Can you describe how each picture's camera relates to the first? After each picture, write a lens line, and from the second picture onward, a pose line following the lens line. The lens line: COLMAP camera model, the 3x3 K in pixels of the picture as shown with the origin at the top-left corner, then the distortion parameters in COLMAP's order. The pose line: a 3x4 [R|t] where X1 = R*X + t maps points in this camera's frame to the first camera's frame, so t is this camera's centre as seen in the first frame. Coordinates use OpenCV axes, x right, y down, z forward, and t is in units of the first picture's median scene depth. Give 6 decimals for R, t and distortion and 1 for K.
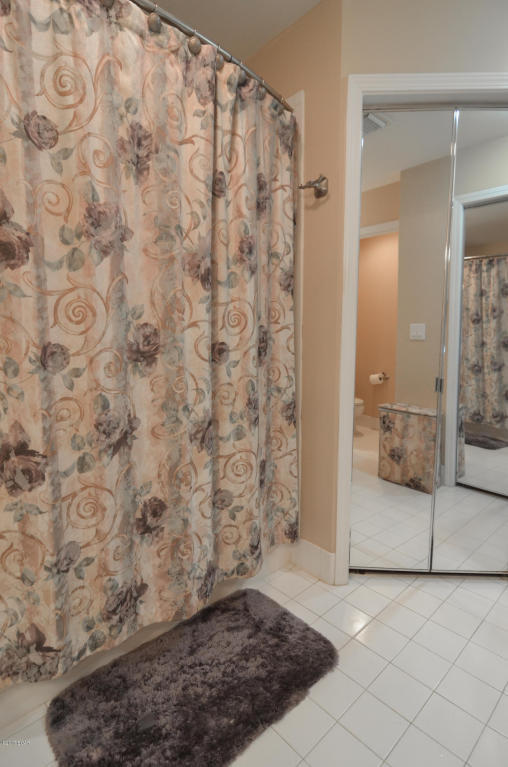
lens RADIAL K [[391.1, 0, 253.2], [0, 391.1, 385.8], [0, 0, 1]] dist [-0.005285, -0.002367]
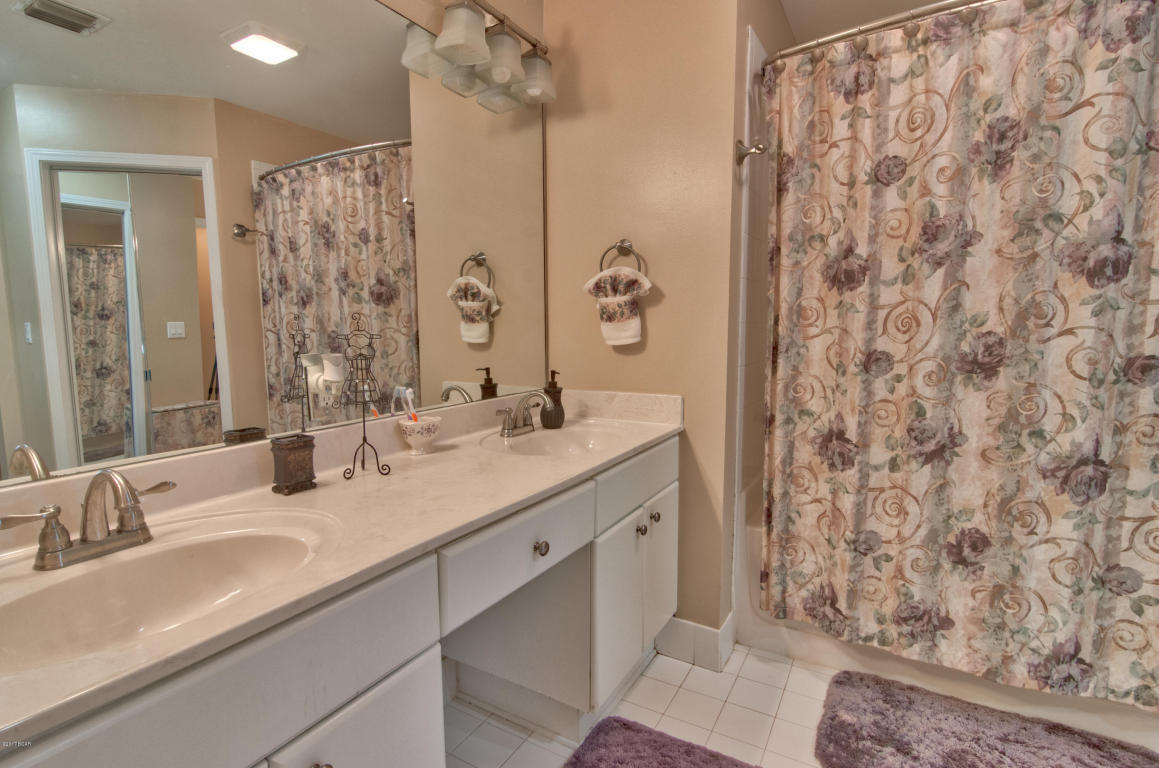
lens RADIAL K [[554.6, 0, 579.5], [0, 554.6, 388.9], [0, 0, 1]] dist [-0.008968, -0.003260]
pose [[0.302490, 0.105122, -0.947338, 0.697677], [-0.118372, 0.990348, 0.072098, -0.010117], [0.945774, 0.090330, 0.312014, -0.294333]]
